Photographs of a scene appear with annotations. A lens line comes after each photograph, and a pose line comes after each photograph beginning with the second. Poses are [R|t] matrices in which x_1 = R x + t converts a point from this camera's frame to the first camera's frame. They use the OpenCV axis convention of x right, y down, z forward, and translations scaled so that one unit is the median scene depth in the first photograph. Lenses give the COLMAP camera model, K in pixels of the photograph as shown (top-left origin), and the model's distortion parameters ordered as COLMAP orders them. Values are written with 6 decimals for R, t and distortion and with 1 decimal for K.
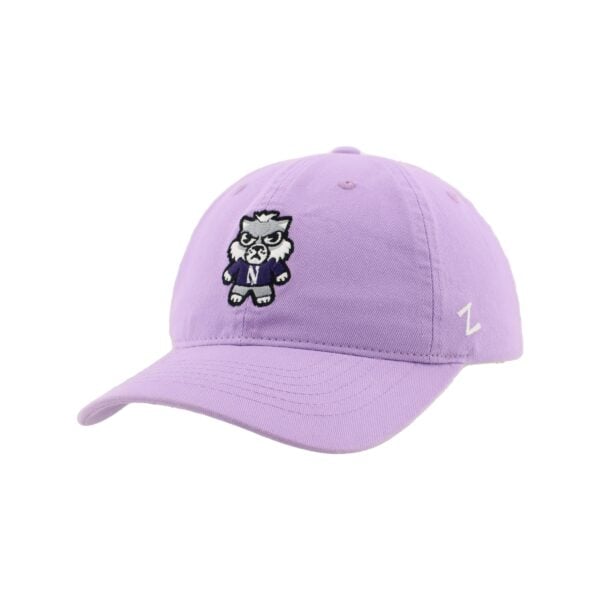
lens RADIAL K [[1141.8, 0, 300.0], [0, 1141.8, 300.0], [0, 0, 1]] dist [-0.020582, -0.055140]
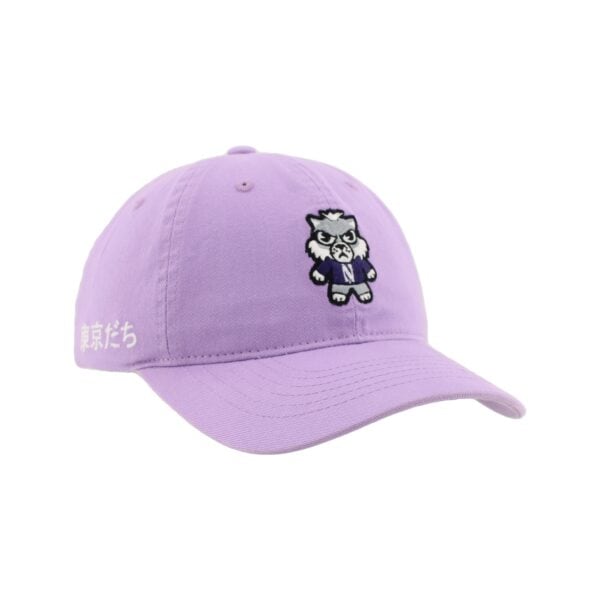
lens RADIAL K [[1141.8, 0, 300.0], [0, 1141.8, 300.0], [0, 0, 1]] dist [-0.020582, -0.055140]
pose [[0.466455, -0.050157, 0.883122, -0.941243], [0.067594, 0.997493, 0.020950, -0.022268], [-0.881958, 0.049921, 0.468676, 0.567902]]
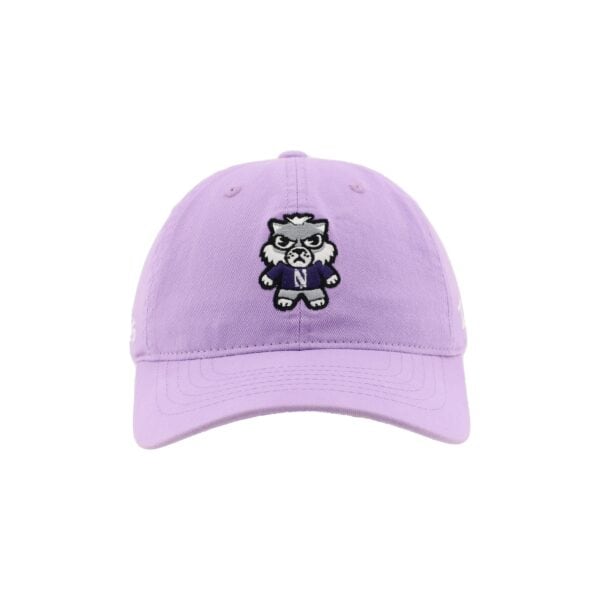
lens RADIAL K [[1141.8, 0, 300.0], [0, 1141.8, 300.0], [0, 0, 1]] dist [-0.020582, -0.055140]
pose [[0.852584, -0.034658, 0.521439, -0.555107], [0.038487, 0.999253, 0.003489, -0.006653], [-0.521171, 0.017094, 0.853281, 0.157569]]
